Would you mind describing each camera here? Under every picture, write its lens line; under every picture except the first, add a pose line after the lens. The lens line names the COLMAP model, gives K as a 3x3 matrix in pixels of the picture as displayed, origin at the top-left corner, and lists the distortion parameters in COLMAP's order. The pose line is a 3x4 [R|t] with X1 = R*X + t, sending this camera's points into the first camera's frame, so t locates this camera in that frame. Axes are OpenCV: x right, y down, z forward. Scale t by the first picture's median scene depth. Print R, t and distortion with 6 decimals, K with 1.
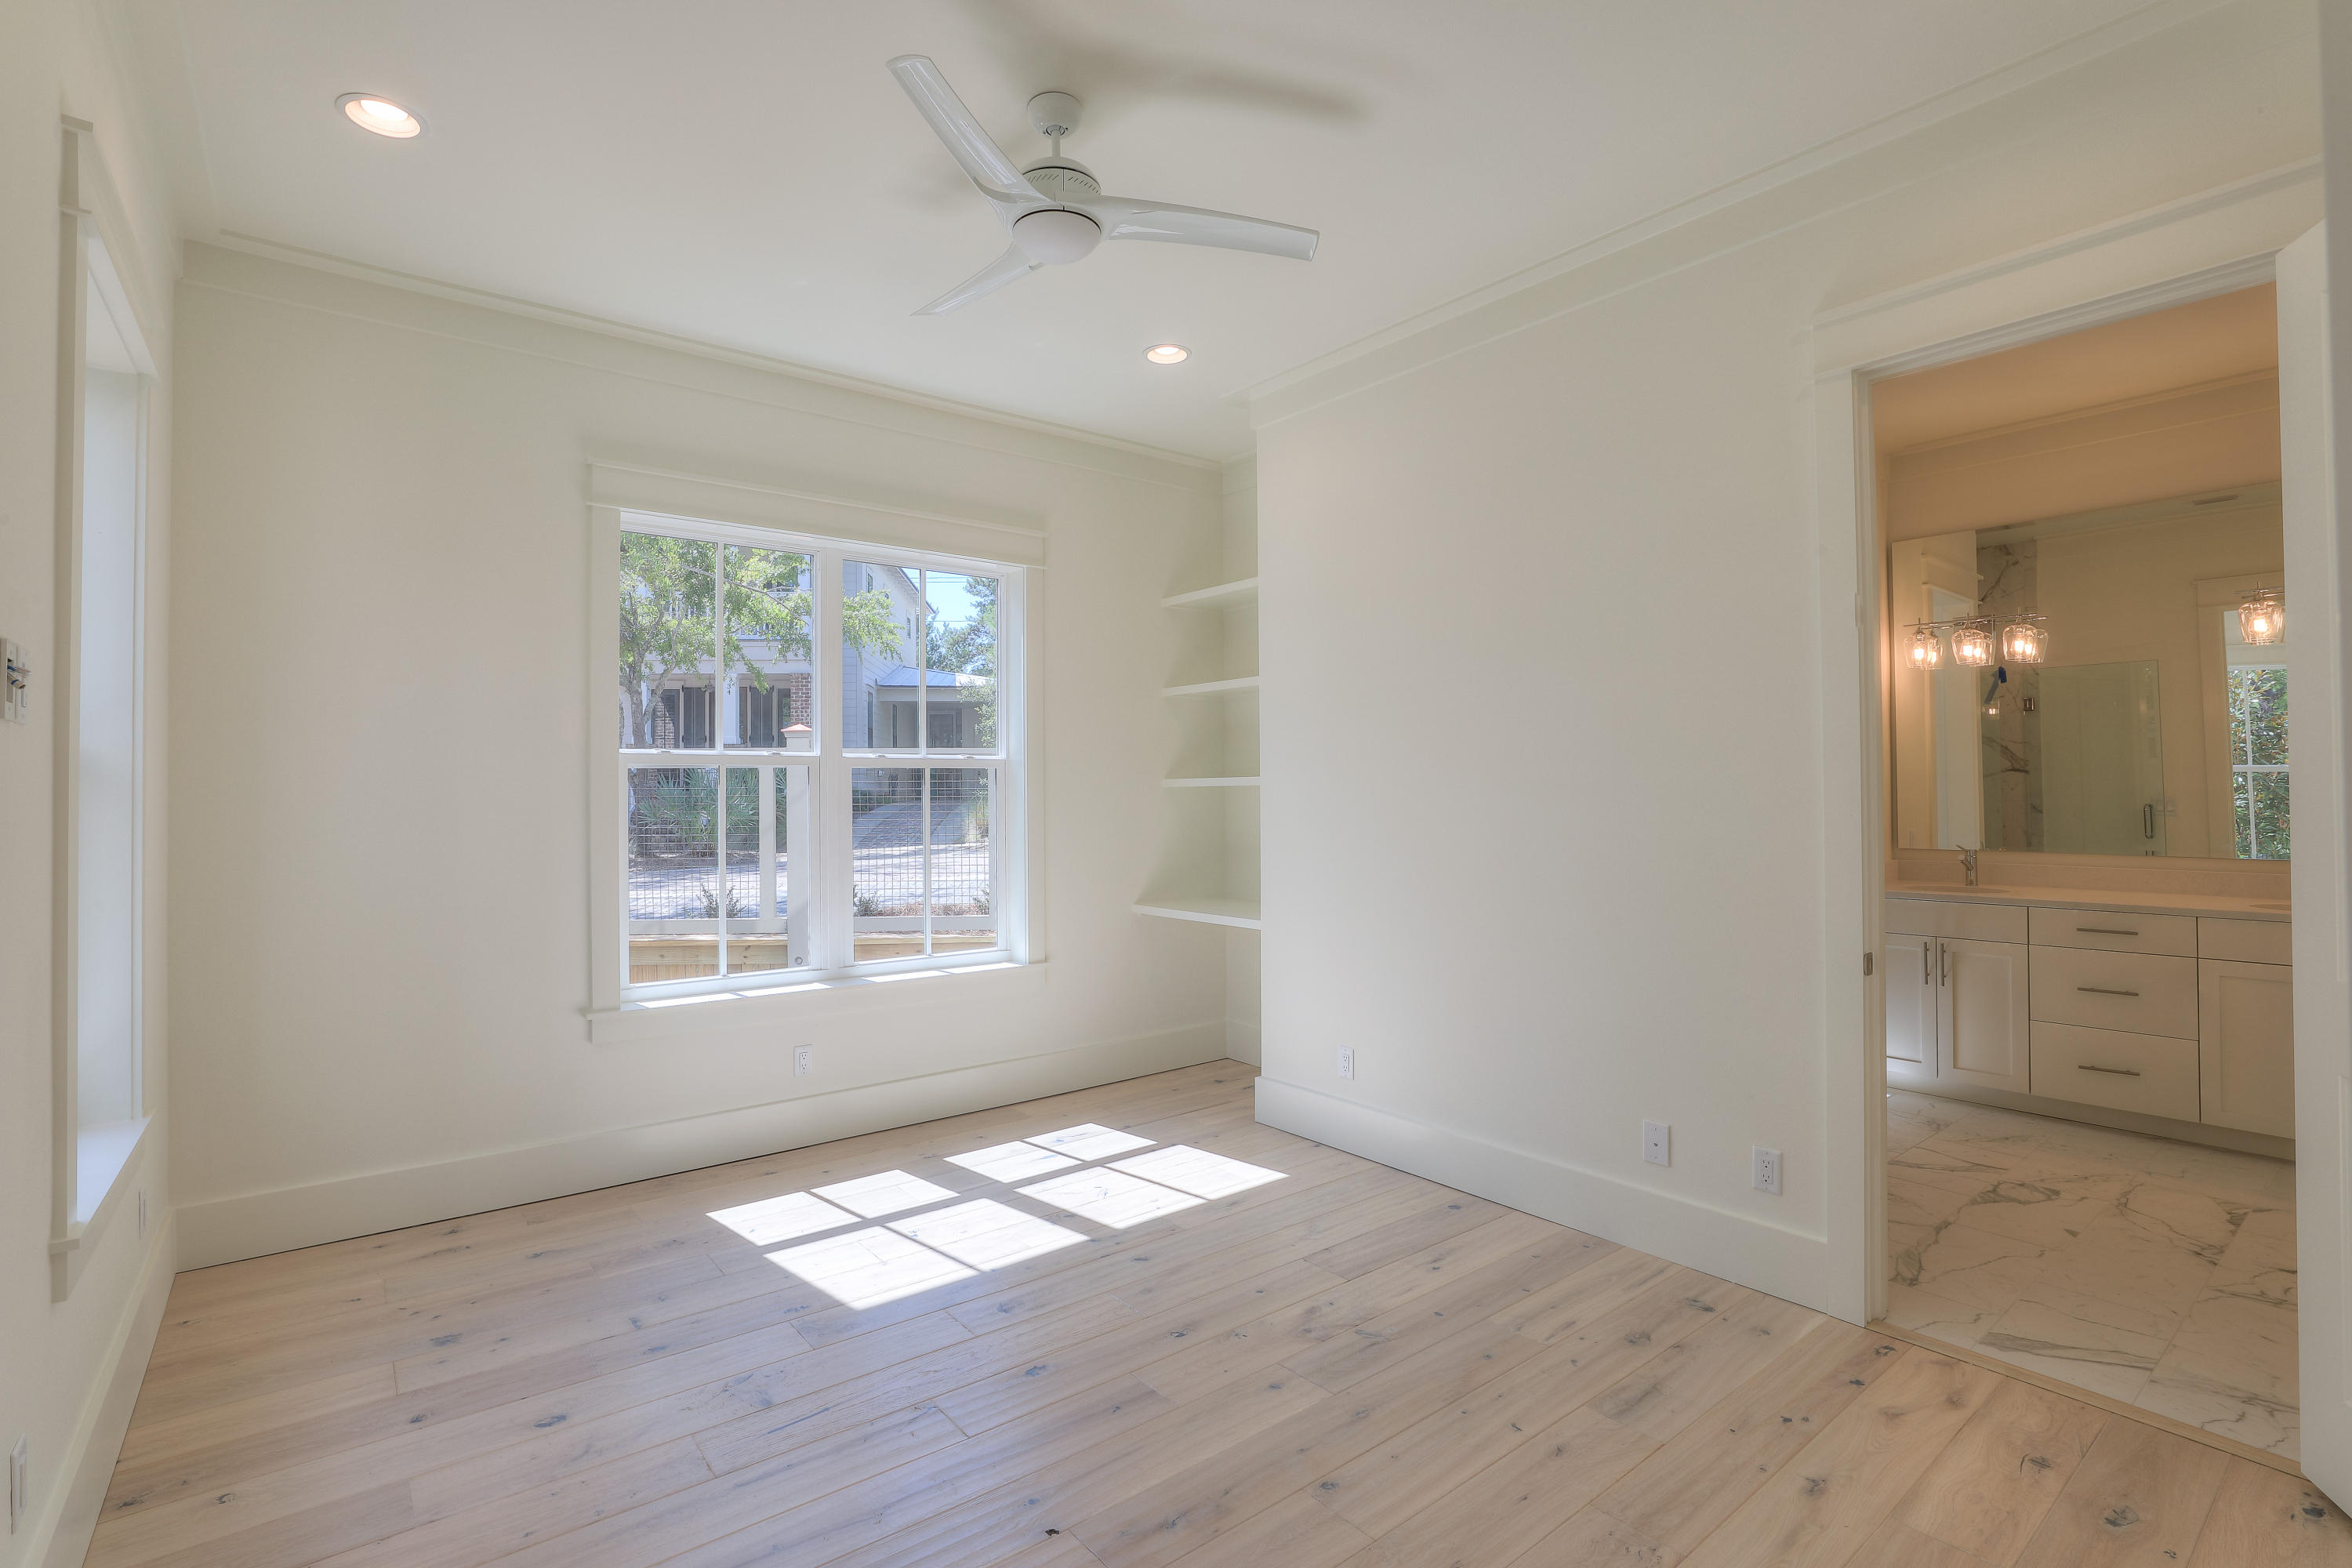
lens RADIAL K [[1078.6, 0, 1166.2], [0, 1078.6, 790.2], [0, 0, 1]] dist [-0.001765, 0.001411]
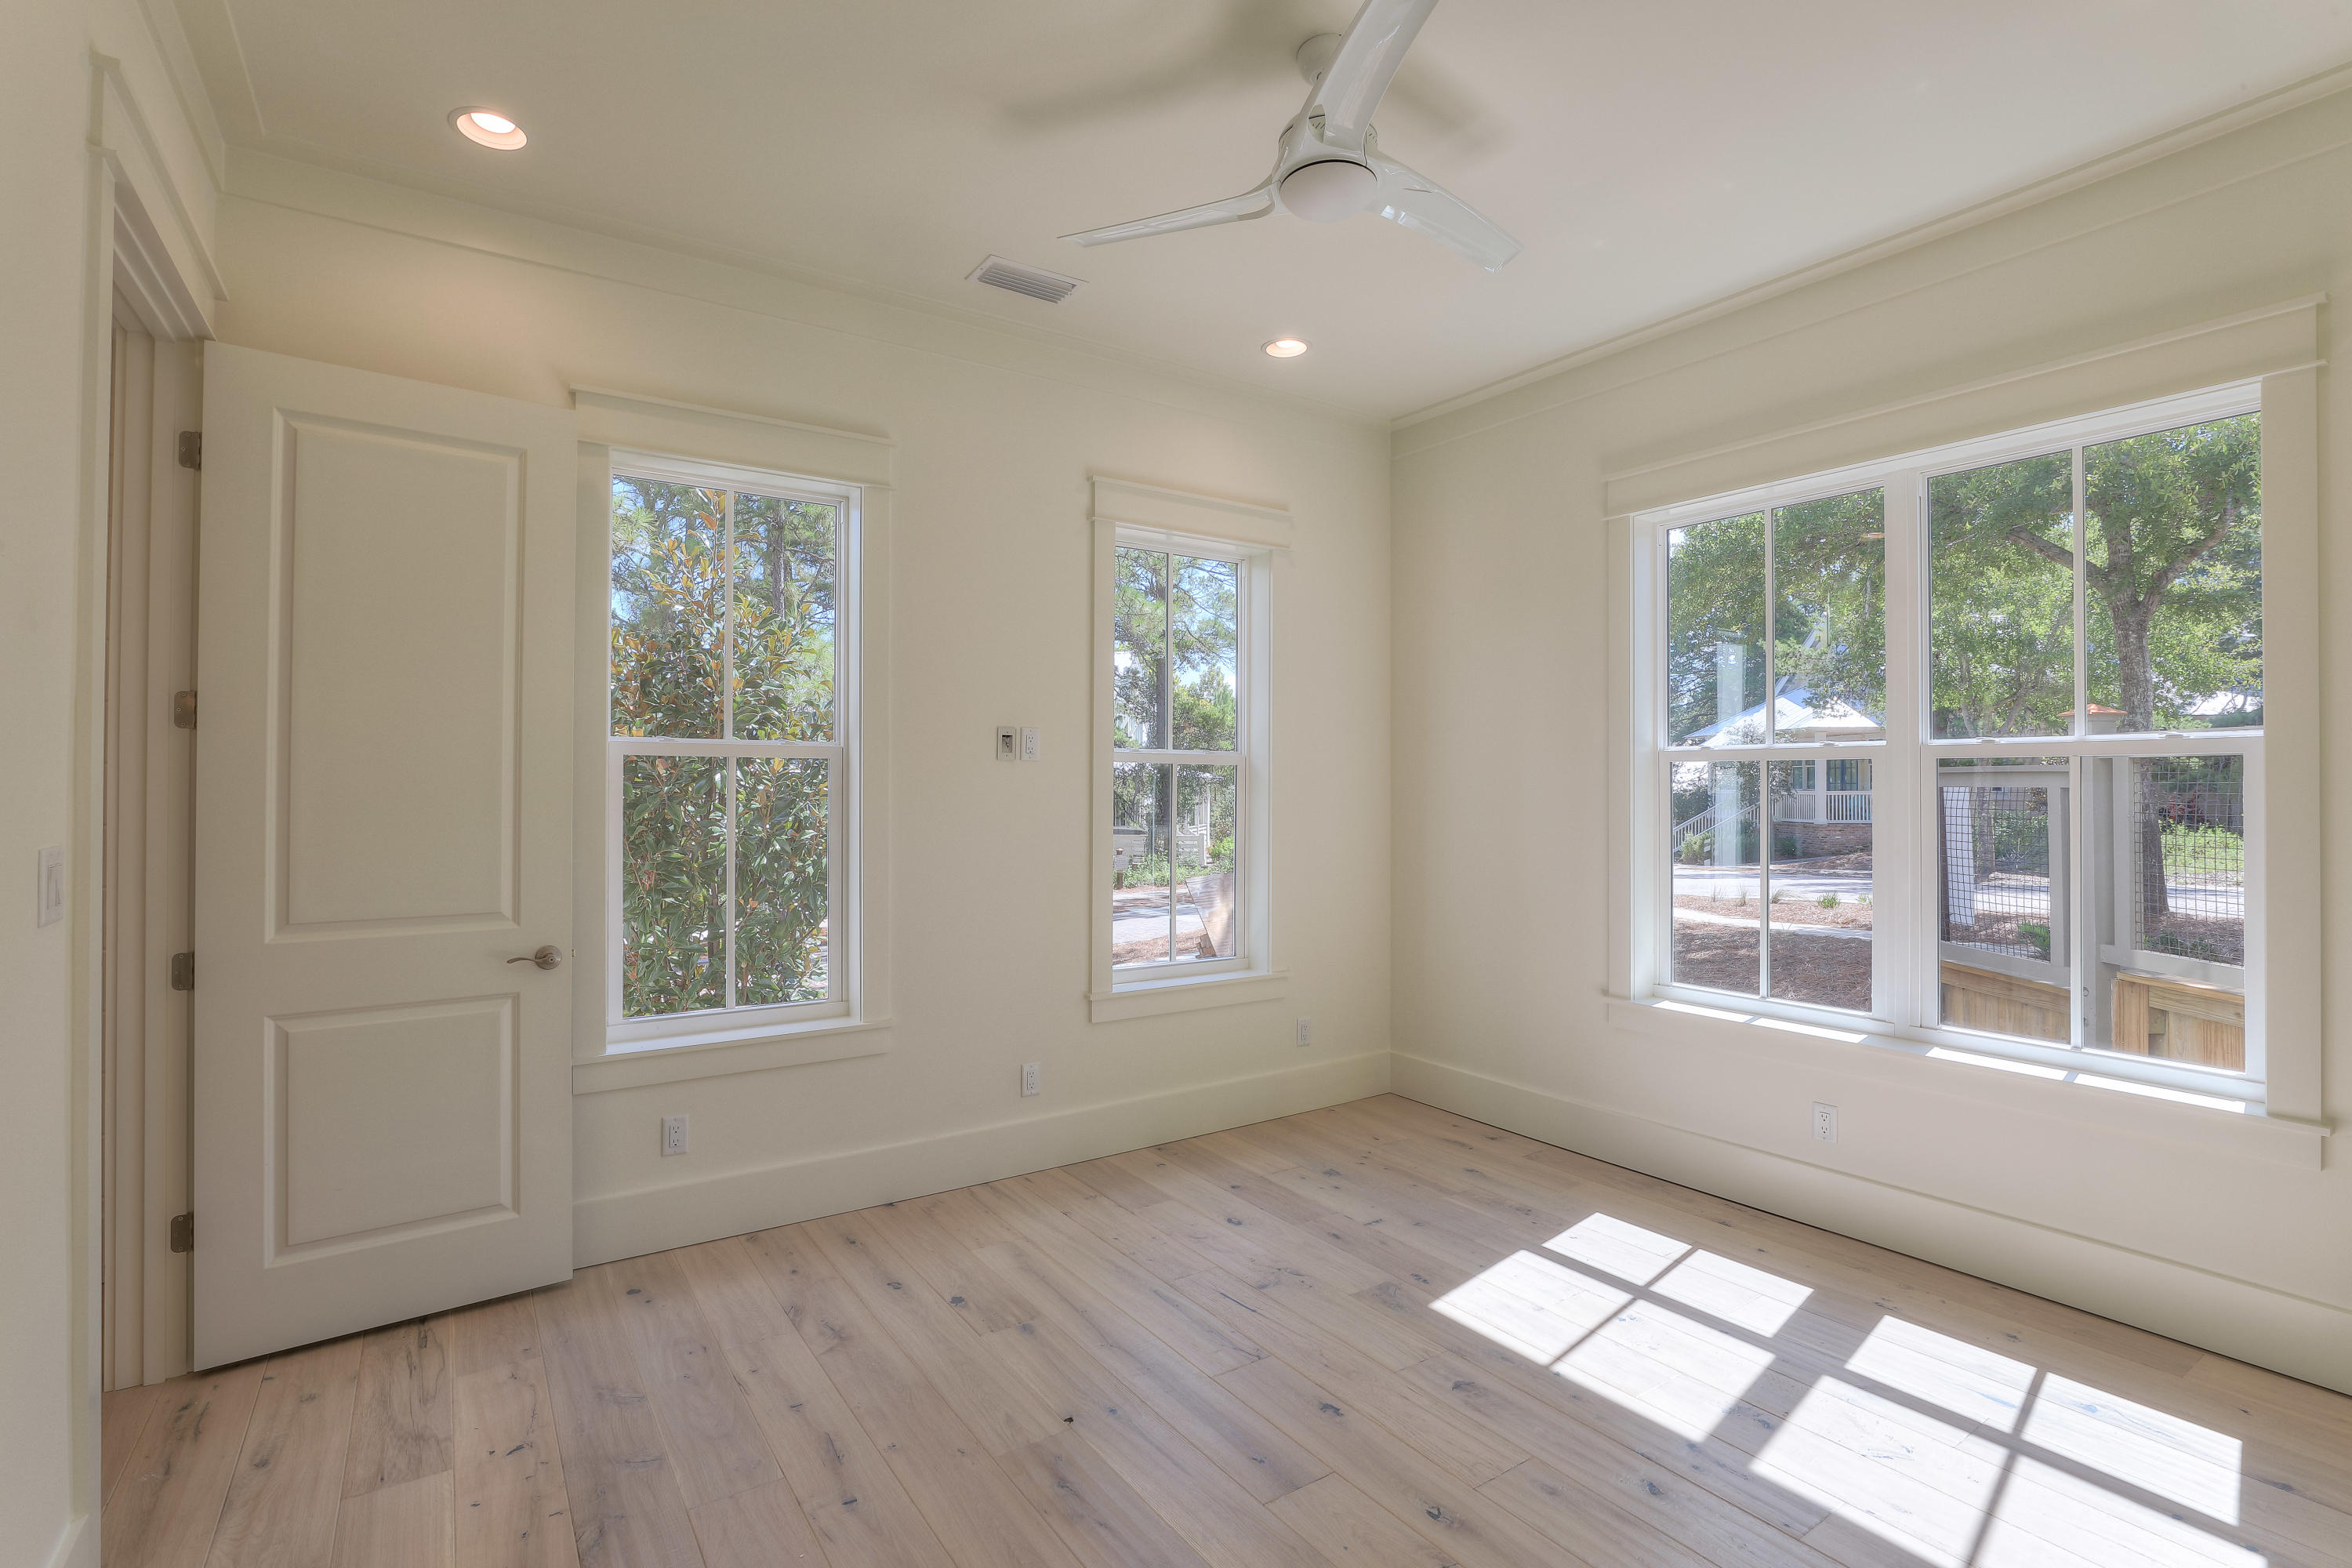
lens RADIAL K [[1078.6, 0, 1166.8], [0, 1078.6, 780.5], [0, 0, 1]] dist [-0.001765, 0.001411]
pose [[-0.067281, -0.007404, -0.997707, 0.631347], [0.008664, 0.999930, -0.008005, -0.006799], [0.997696, -0.009183, -0.067212, 0.694630]]
